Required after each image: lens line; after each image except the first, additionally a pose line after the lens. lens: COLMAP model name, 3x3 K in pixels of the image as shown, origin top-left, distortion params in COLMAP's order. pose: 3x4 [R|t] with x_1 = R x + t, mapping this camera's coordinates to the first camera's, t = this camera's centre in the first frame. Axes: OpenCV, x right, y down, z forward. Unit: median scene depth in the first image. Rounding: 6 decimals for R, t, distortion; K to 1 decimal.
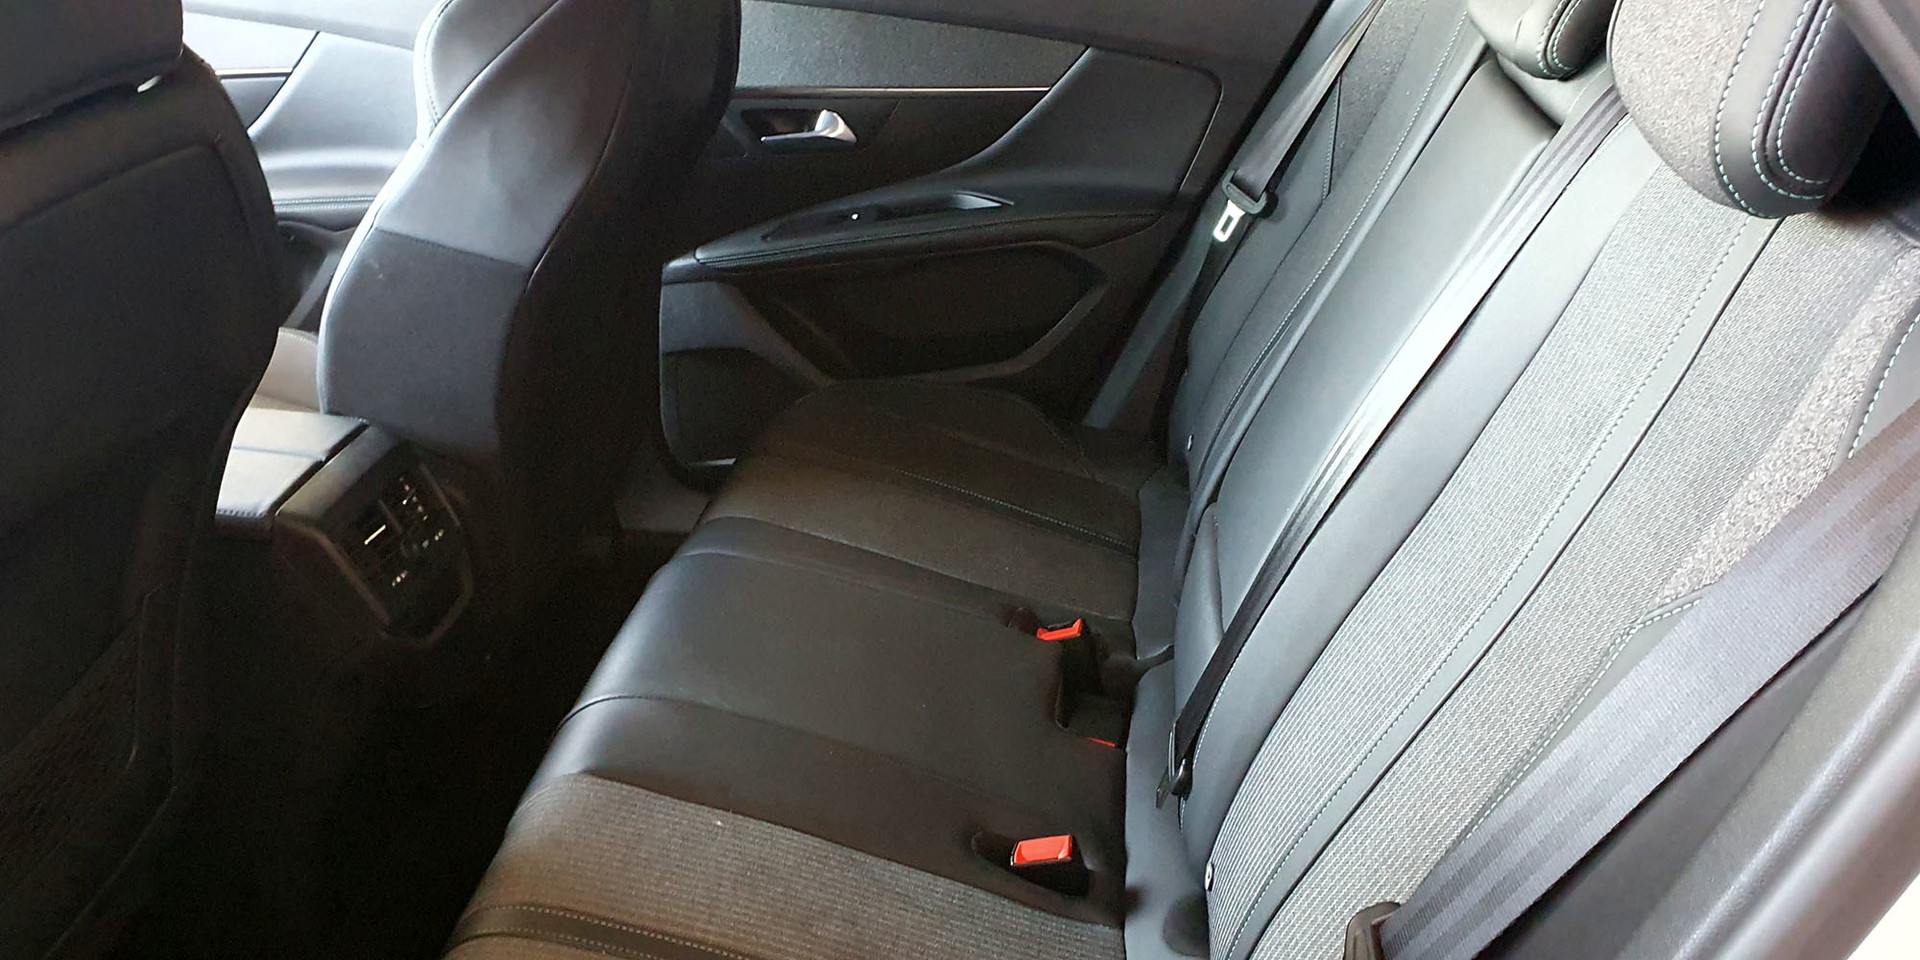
lens RADIAL K [[1571.8, 0, 906.7], [0, 1571.8, 462.4], [0, 0, 1]] dist [0.110205, -0.314137]
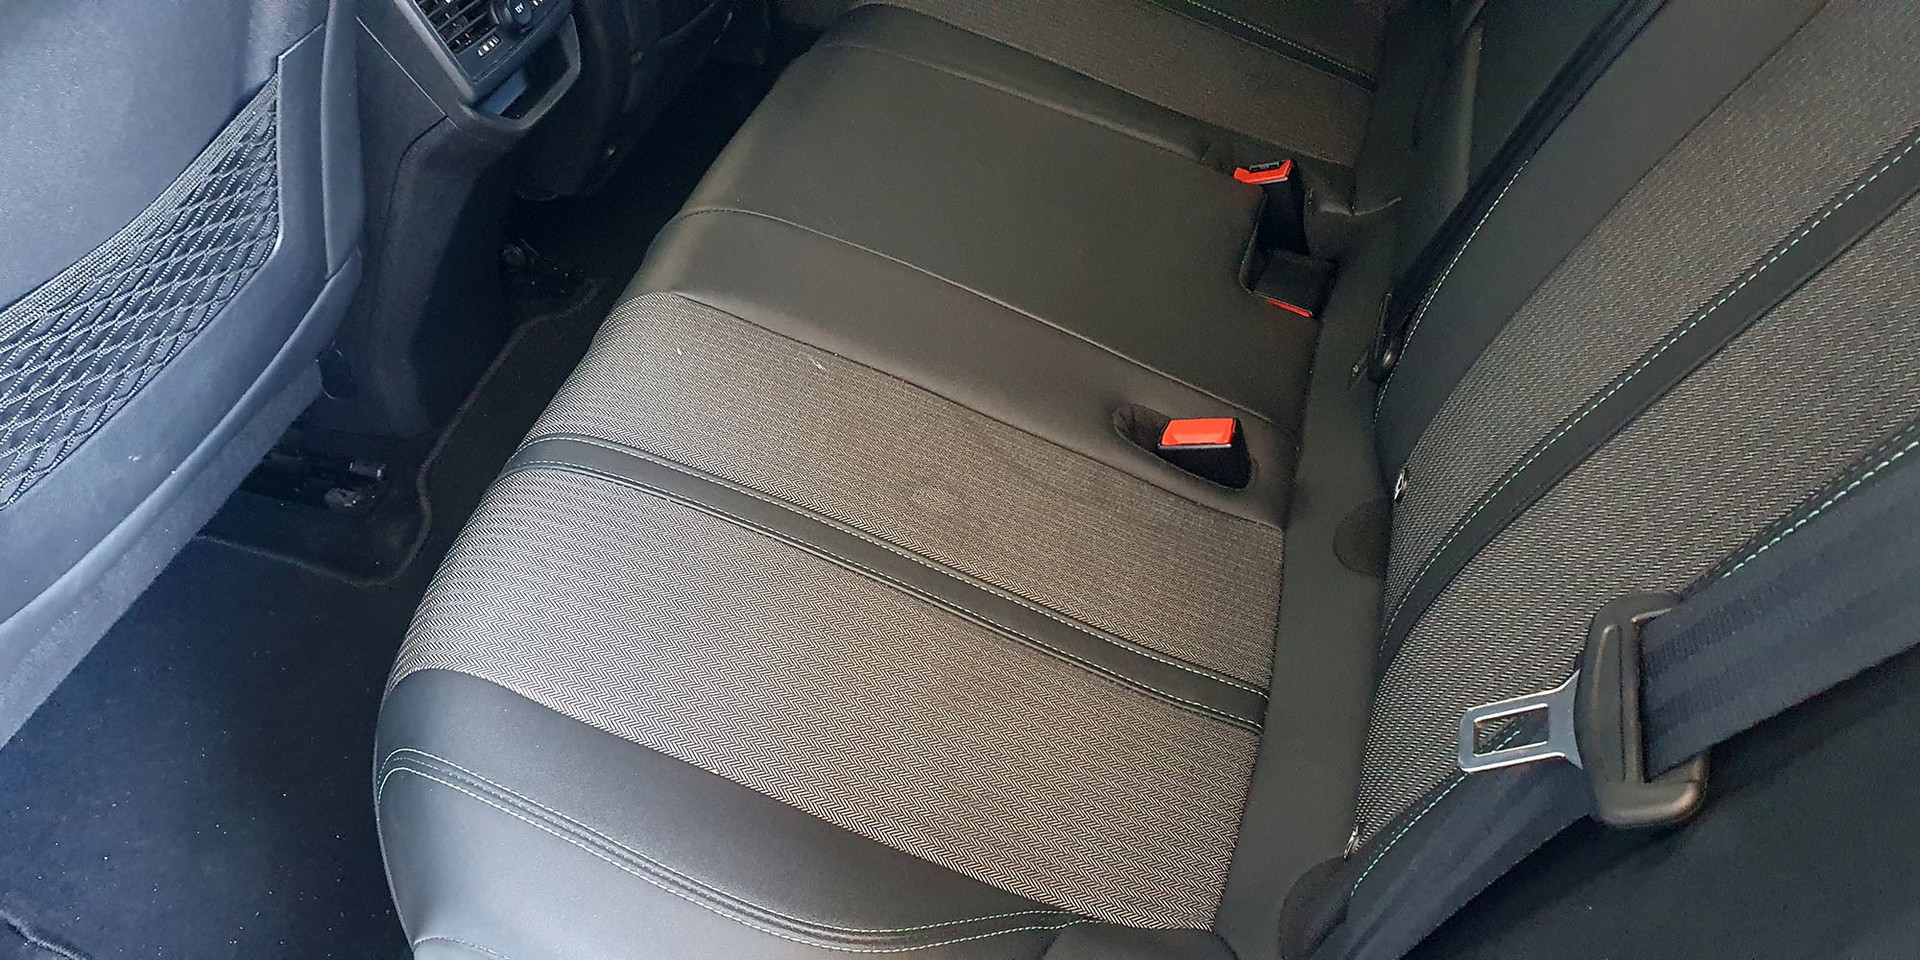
lens RADIAL K [[1571.8, 0, 906.7], [0, 1571.8, 462.4], [0, 0, 1]] dist [0.110205, -0.314137]
pose [[0.987706, 0.101572, -0.118831, 0.029509], [-0.063114, 0.954545, 0.291307, 0.024263], [0.143018, -0.280226, 0.949220, 0.160118]]
